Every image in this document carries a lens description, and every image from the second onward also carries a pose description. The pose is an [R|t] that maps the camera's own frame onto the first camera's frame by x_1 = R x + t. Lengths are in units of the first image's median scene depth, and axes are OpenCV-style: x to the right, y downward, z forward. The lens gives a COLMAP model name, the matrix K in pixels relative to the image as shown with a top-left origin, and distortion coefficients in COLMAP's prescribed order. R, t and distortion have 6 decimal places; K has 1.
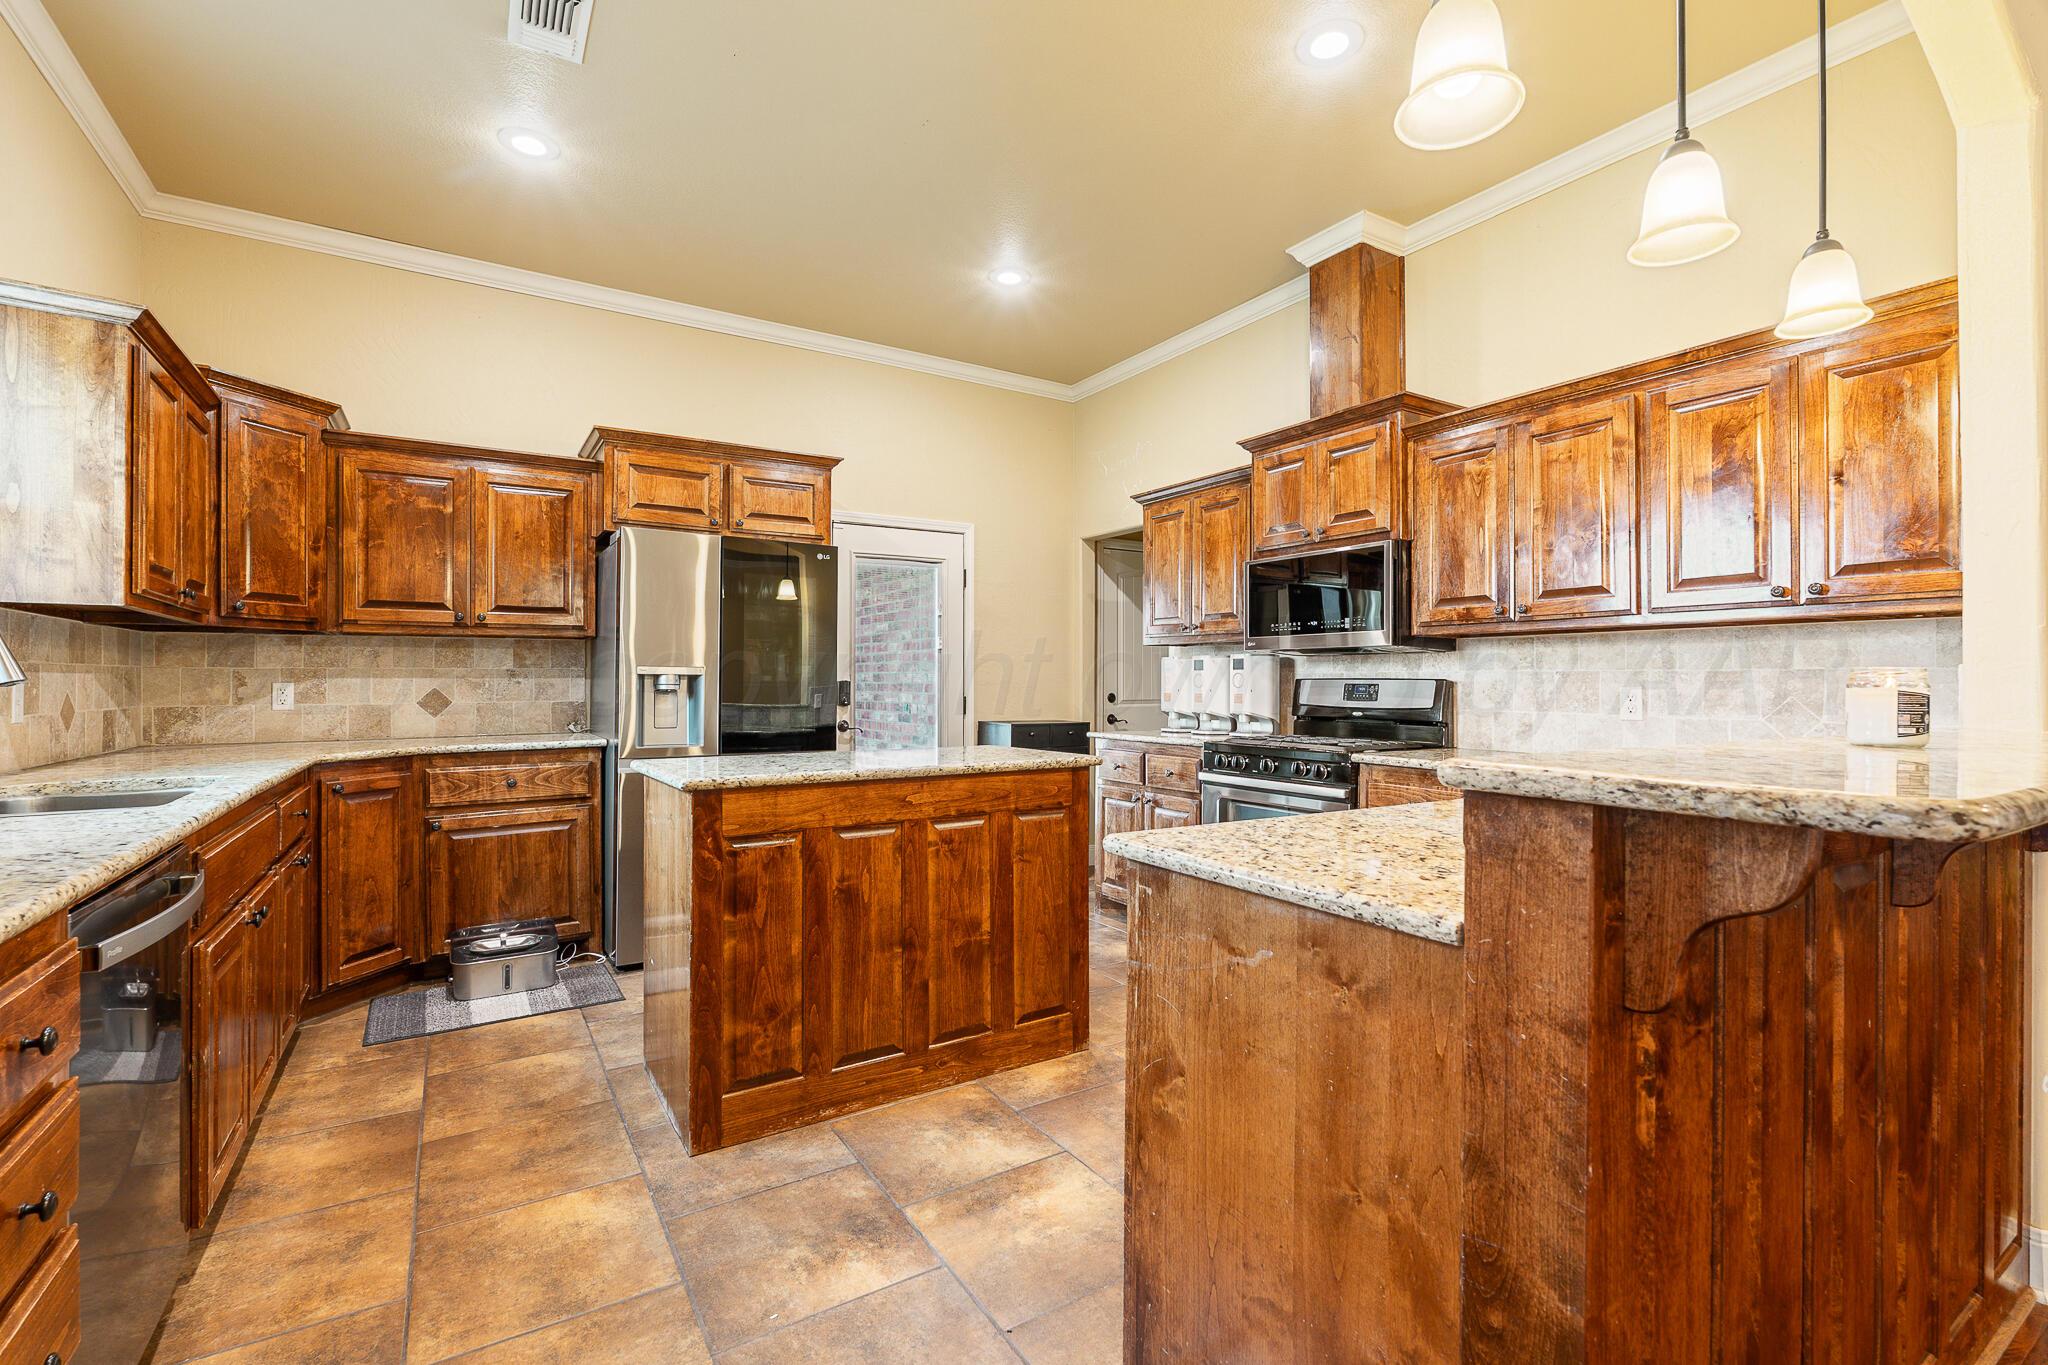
lens RADIAL K [[907.1, 0, 1037.7], [0, 907.1, 689.1], [0, 0, 1]] dist [-0.003311, 0.000132]
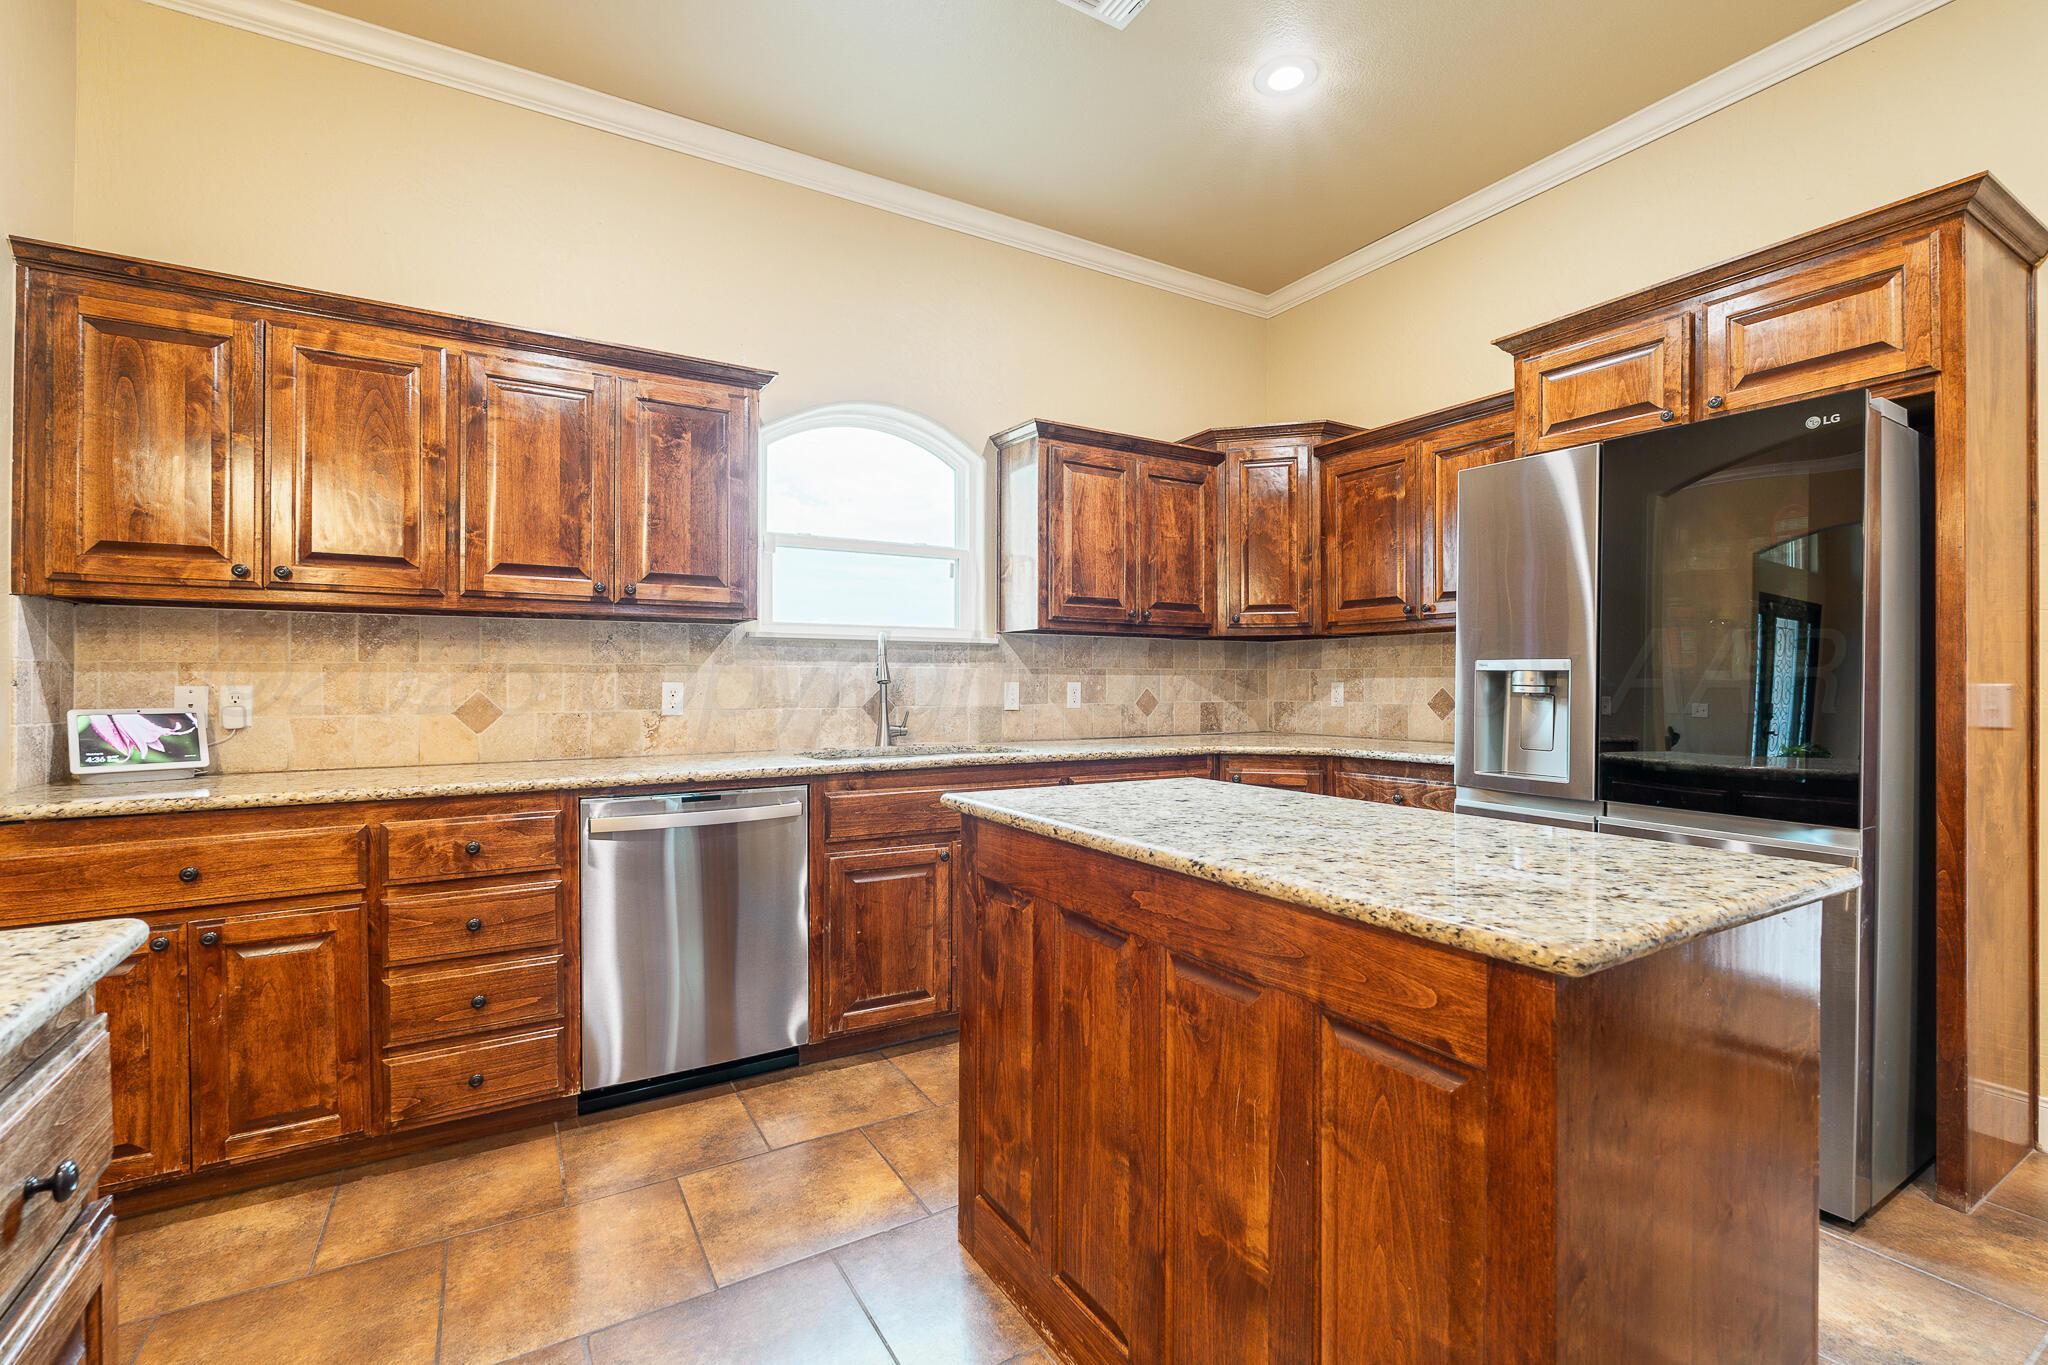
lens RADIAL K [[907.1, 0, 1037.9], [0, 907.1, 678.5], [0, 0, 1]] dist [-0.003311, 0.000132]
pose [[-0.036030, -0.002057, -0.999349, 0.364952], [-0.007819, 0.999968, -0.001777, -0.008370], [0.999320, 0.007750, -0.036045, 0.859896]]
